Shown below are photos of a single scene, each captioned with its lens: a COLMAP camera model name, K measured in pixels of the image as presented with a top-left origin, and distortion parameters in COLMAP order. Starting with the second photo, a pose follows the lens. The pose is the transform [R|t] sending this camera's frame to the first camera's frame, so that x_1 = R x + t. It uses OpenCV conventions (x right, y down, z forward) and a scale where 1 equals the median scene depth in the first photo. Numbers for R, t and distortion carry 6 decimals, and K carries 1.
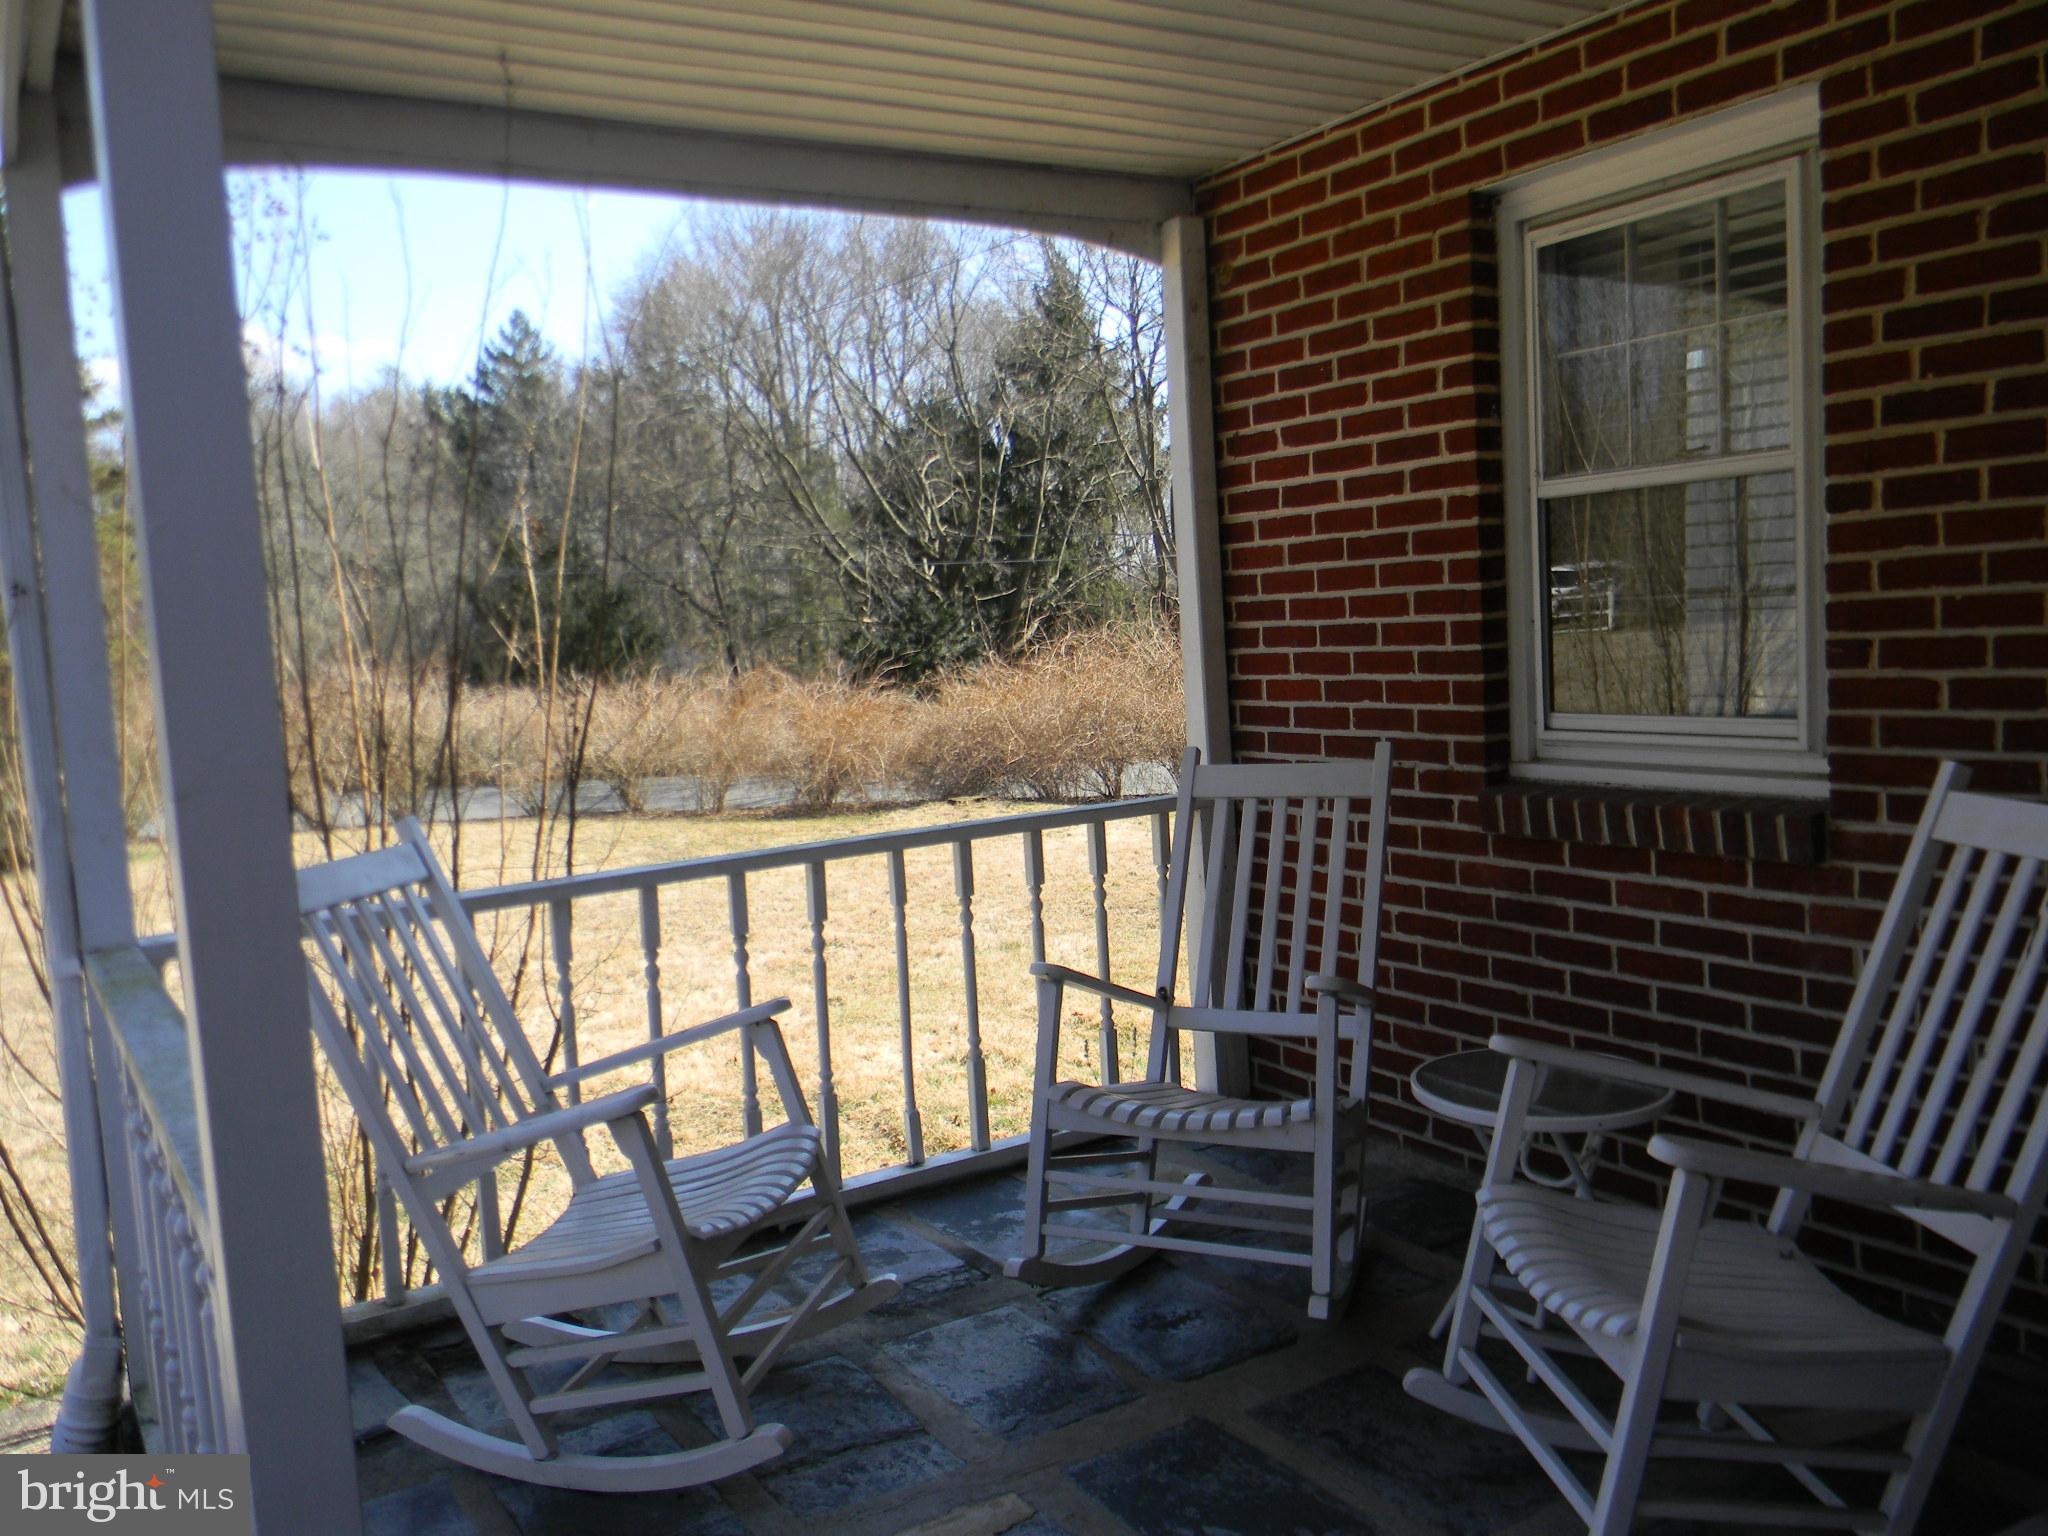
lens RADIAL K [[1666.5, 0, 1010.0], [0, 1666.5, 766.0], [0, 0, 1]] dist [0.020245, -0.027963]
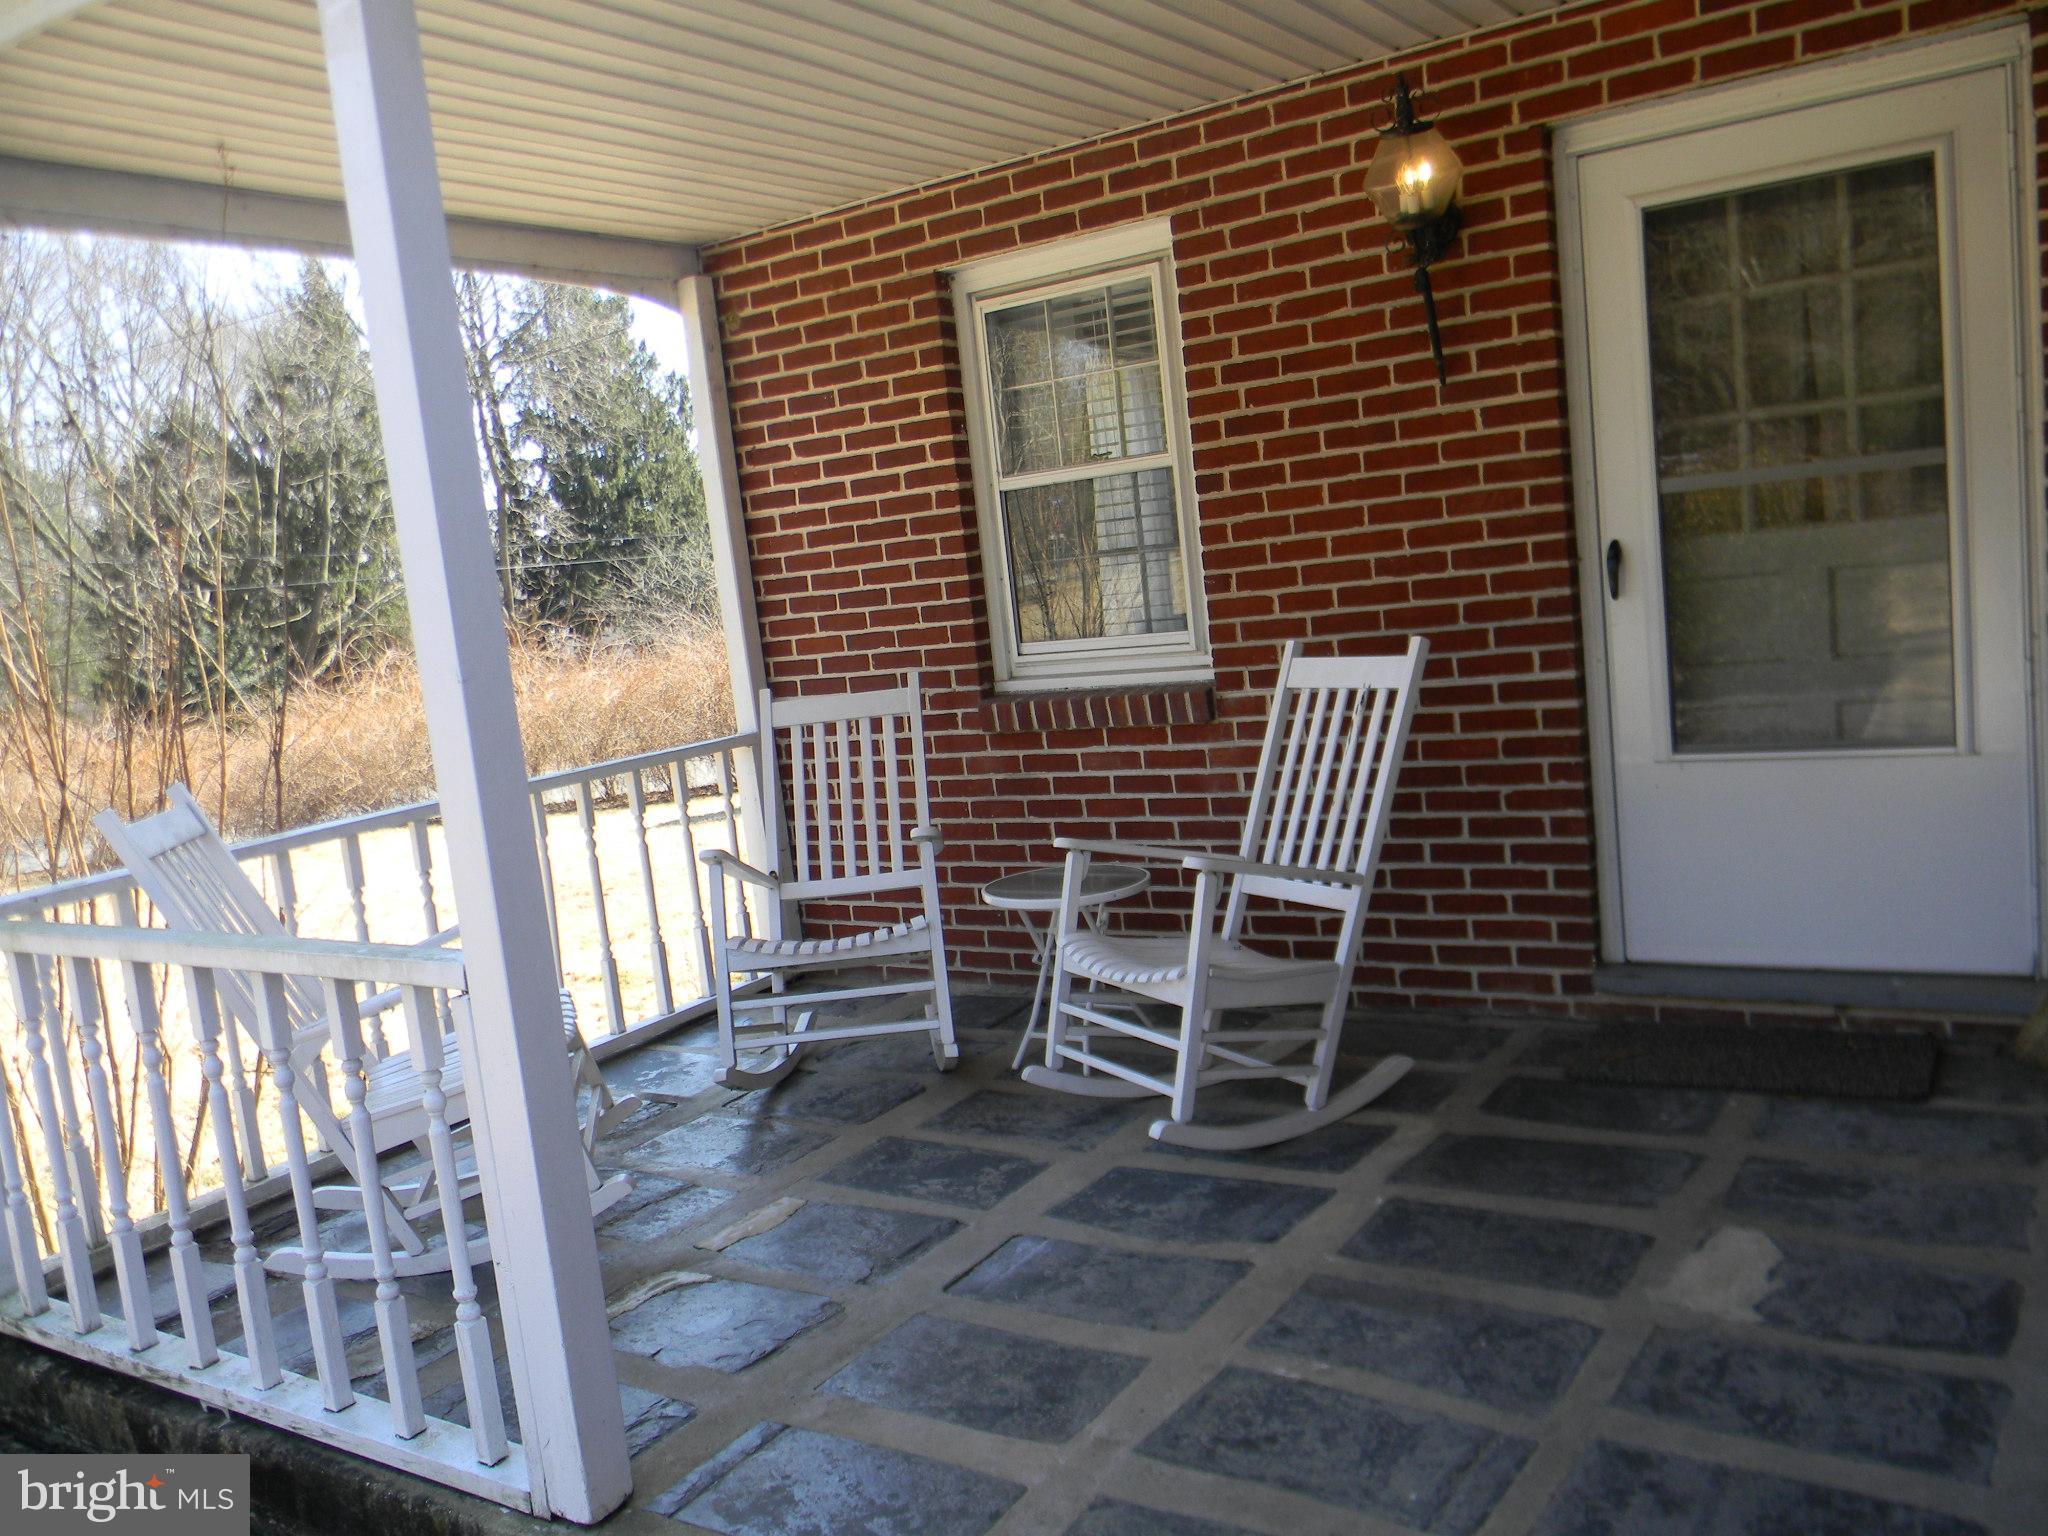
lens RADIAL K [[1666.5, 0, 1030.5], [0, 1666.5, 775.2], [0, 0, 1]] dist [0.020245, -0.027963]
pose [[0.904158, -0.096314, 0.416199, -0.282915], [0.096725, 0.995107, 0.020156, 0.054843], [-0.416104, 0.022033, 0.909050, -0.296735]]
